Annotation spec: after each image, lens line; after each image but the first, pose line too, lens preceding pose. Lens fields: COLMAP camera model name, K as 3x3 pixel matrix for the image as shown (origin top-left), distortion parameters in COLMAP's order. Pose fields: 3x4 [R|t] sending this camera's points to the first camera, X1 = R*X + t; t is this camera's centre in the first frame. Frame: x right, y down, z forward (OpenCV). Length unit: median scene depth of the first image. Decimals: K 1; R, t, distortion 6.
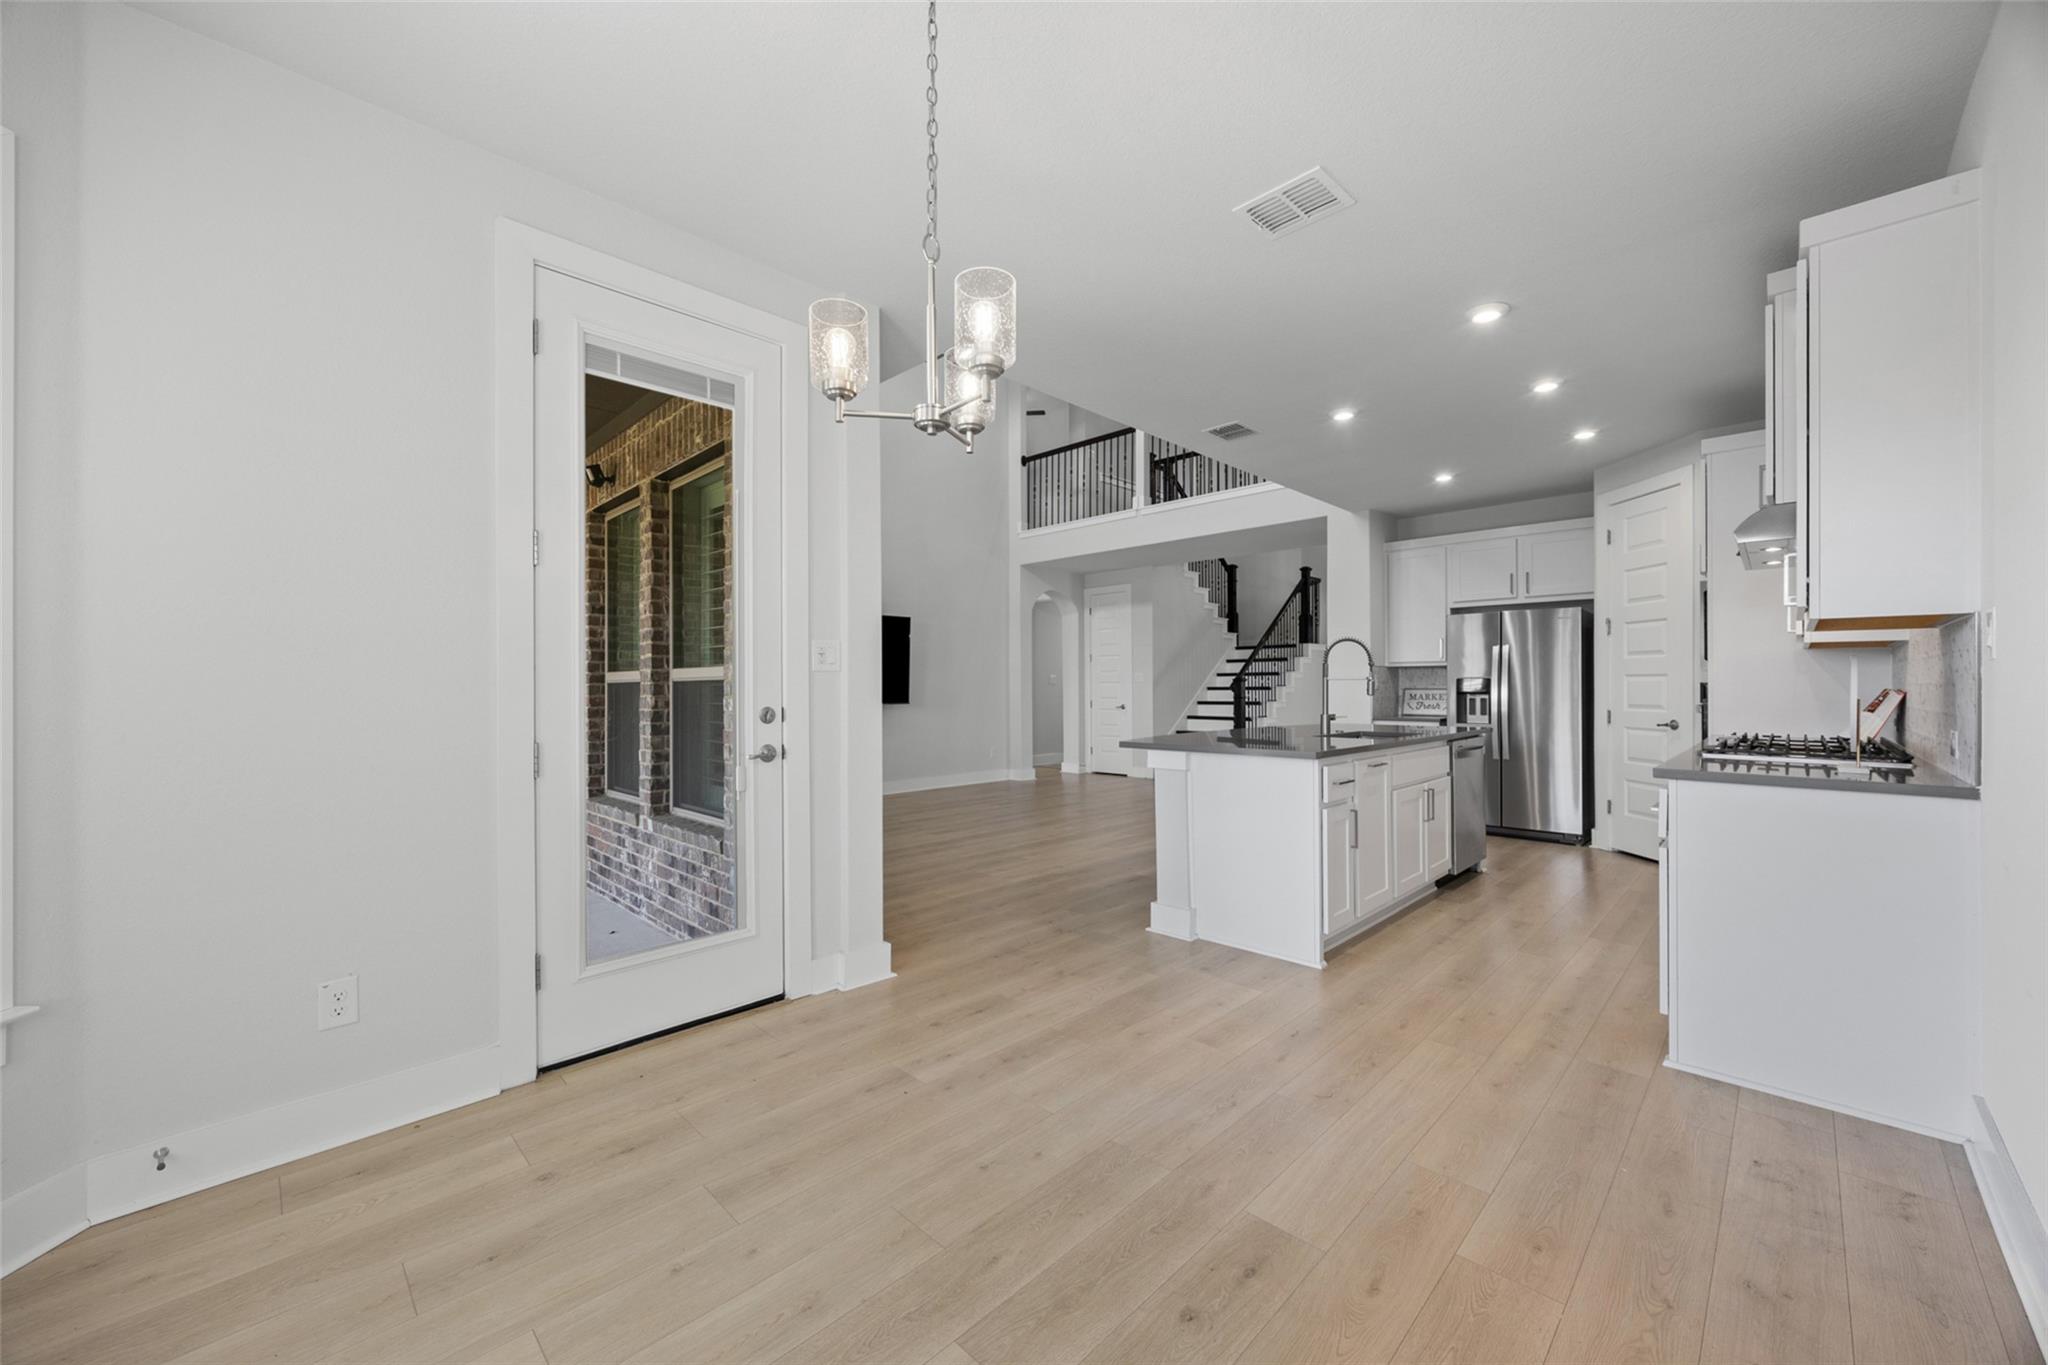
lens RADIAL K [[812.6, 0, 1010.0], [0, 812.6, 675.7], [0, 0, 1]] dist [0.012373, -0.000252]
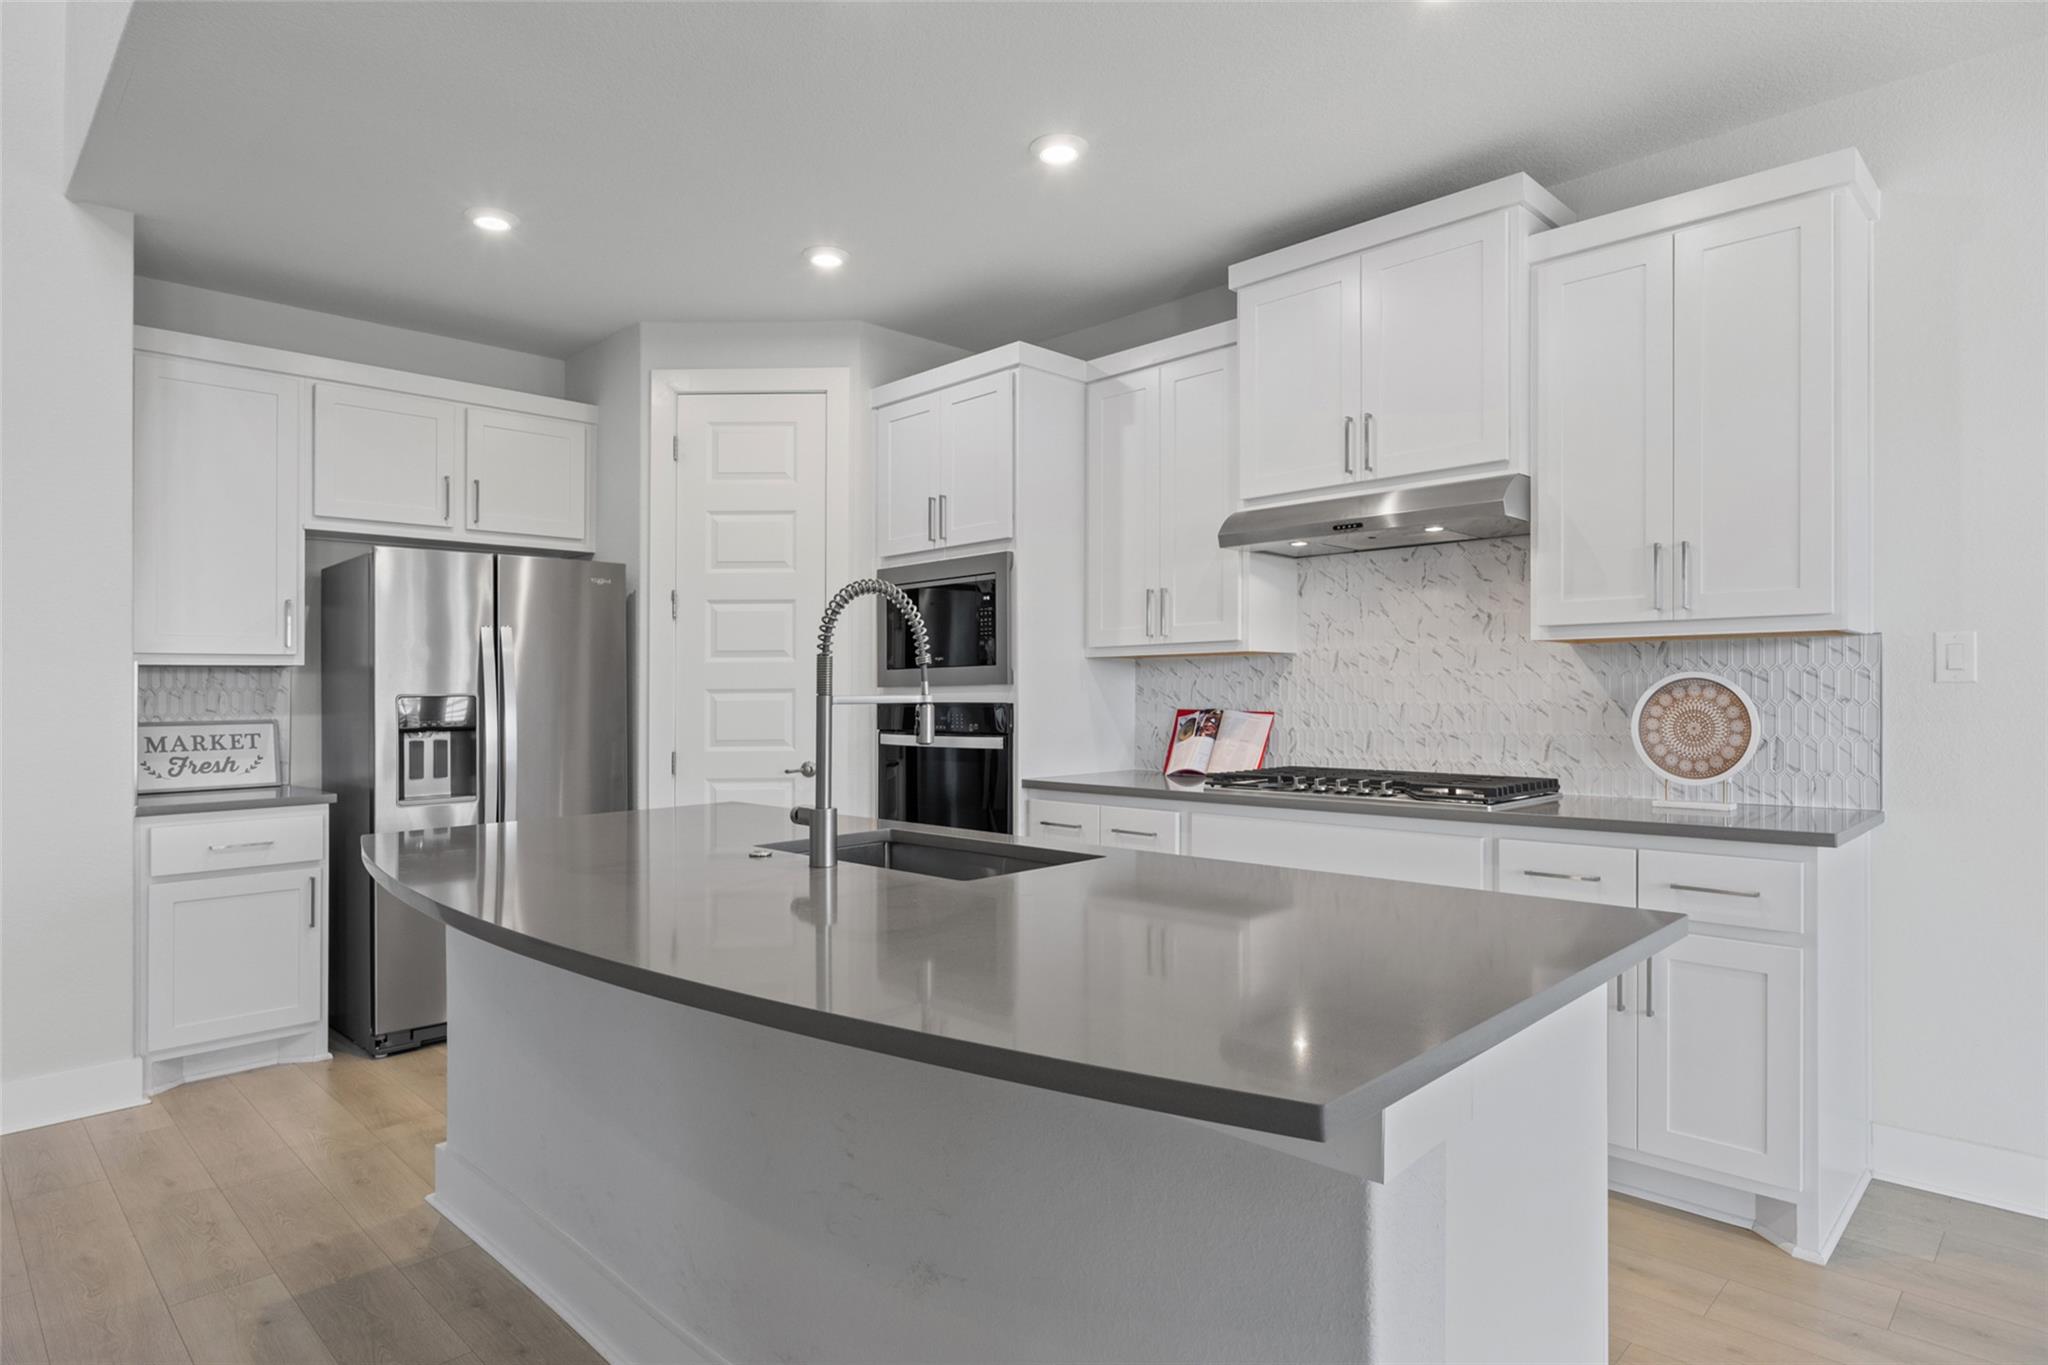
lens RADIAL K [[1103.1, 0, 1062.8], [0, 1103.1, 698.7], [0, 0, 1]] dist [0.005652, 0.000102]
pose [[-0.012138, -0.007579, 0.999898, -0.024247], [-0.003143, 0.999967, 0.007542, -0.000851], [-0.999921, -0.003051, -0.012162, 0.454139]]
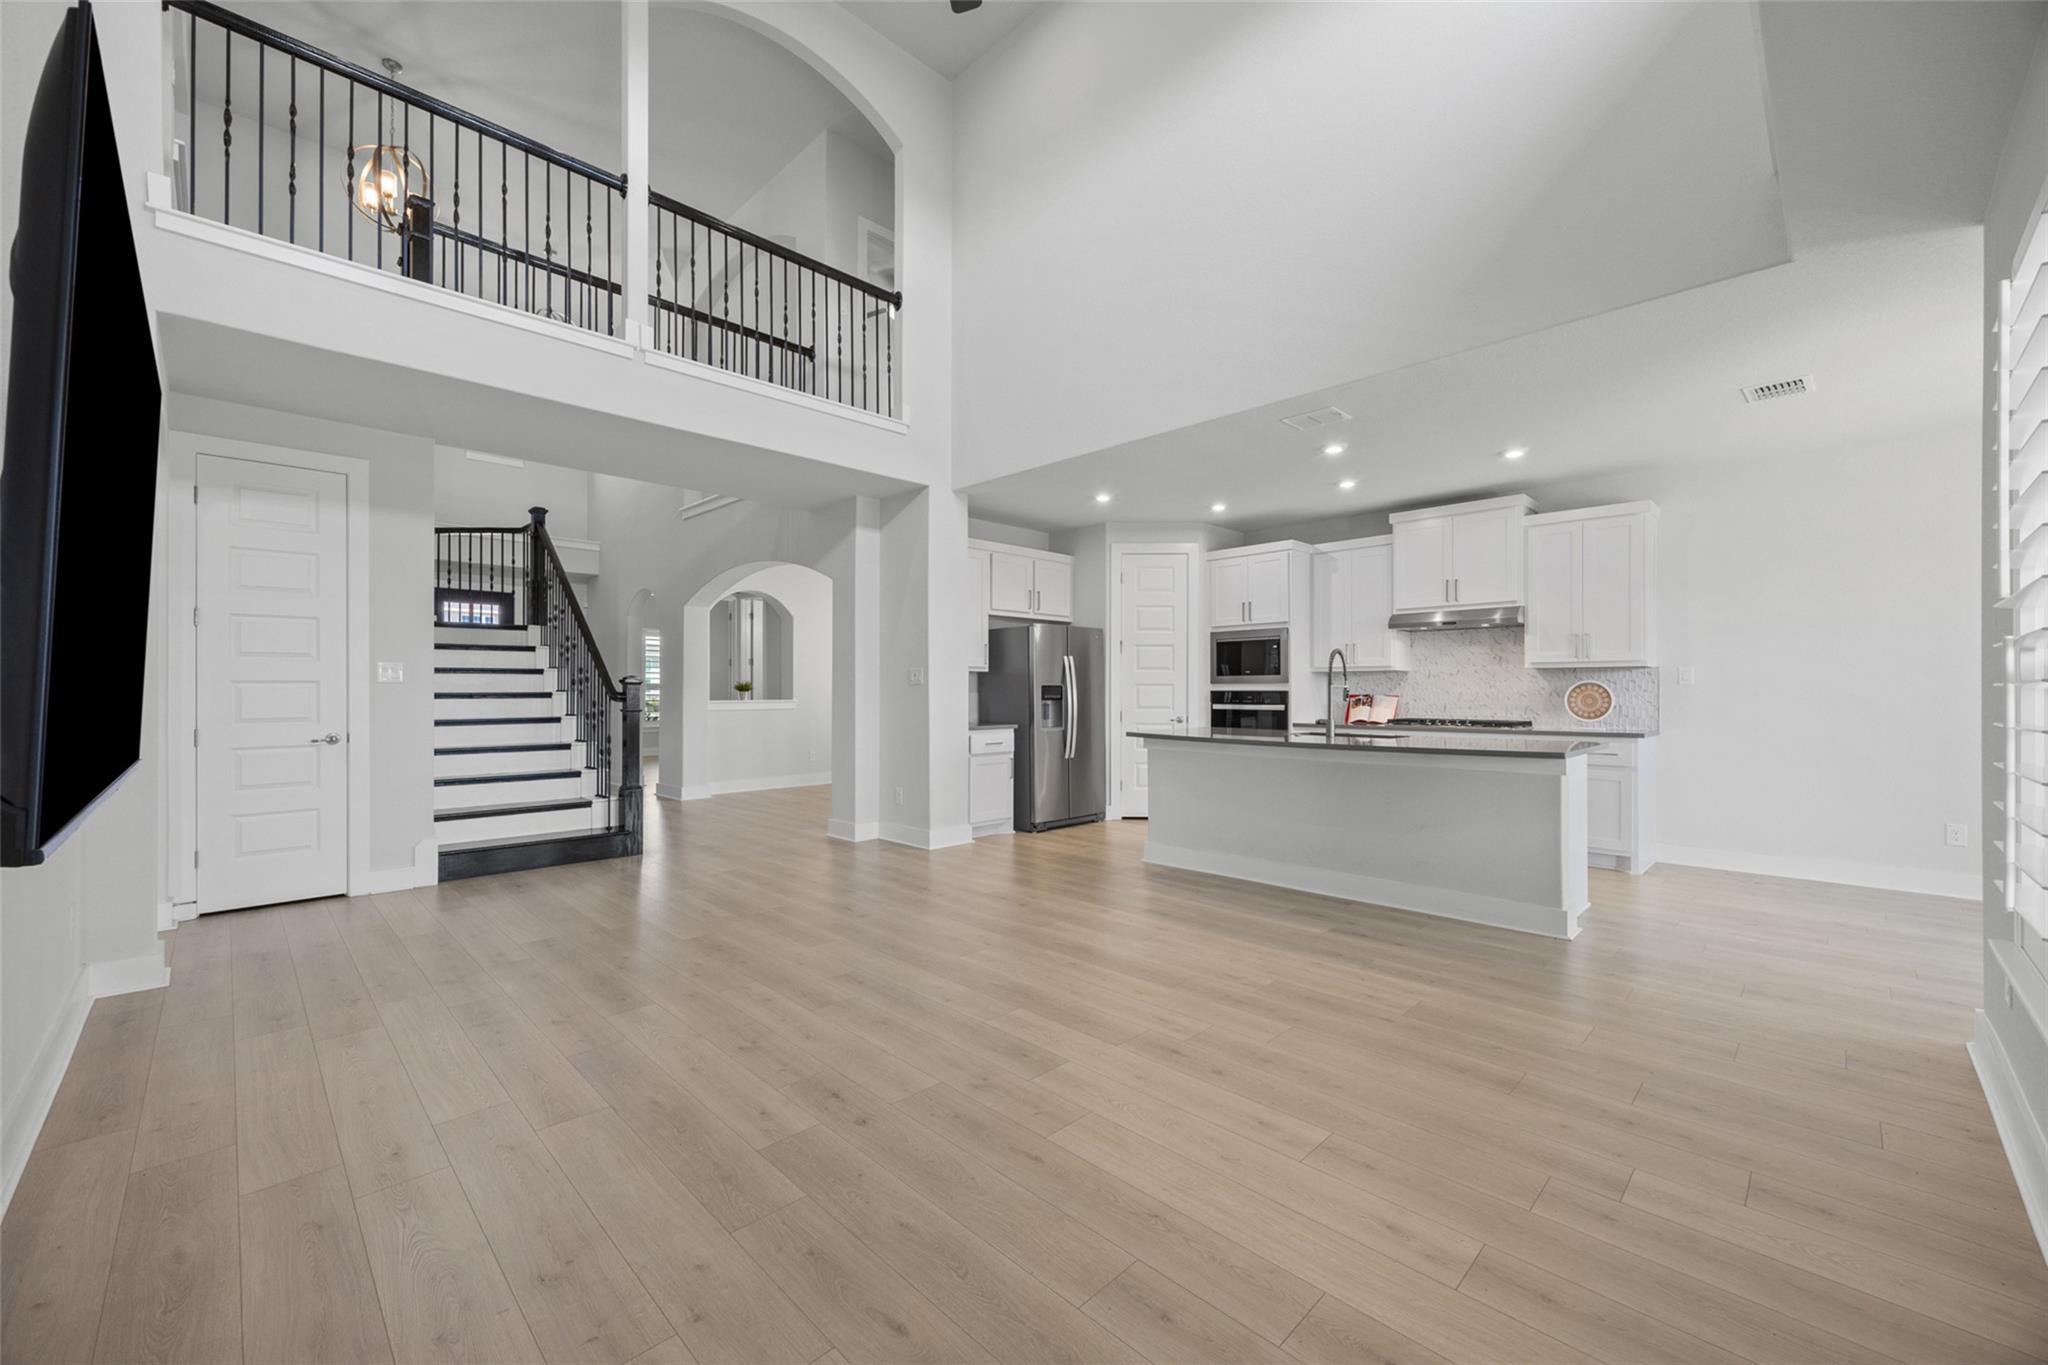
lens RADIAL K [[812.6, 0, 1035.3], [0, 812.6, 690.0], [0, 0, 1]] dist [0.012373, -0.000252]
pose [[-0.011533, 0.003793, 0.999926, -0.336997], [-0.014859, 0.999882, -0.003964, 0.009528], [-0.999823, -0.014903, -0.011475, 0.704167]]
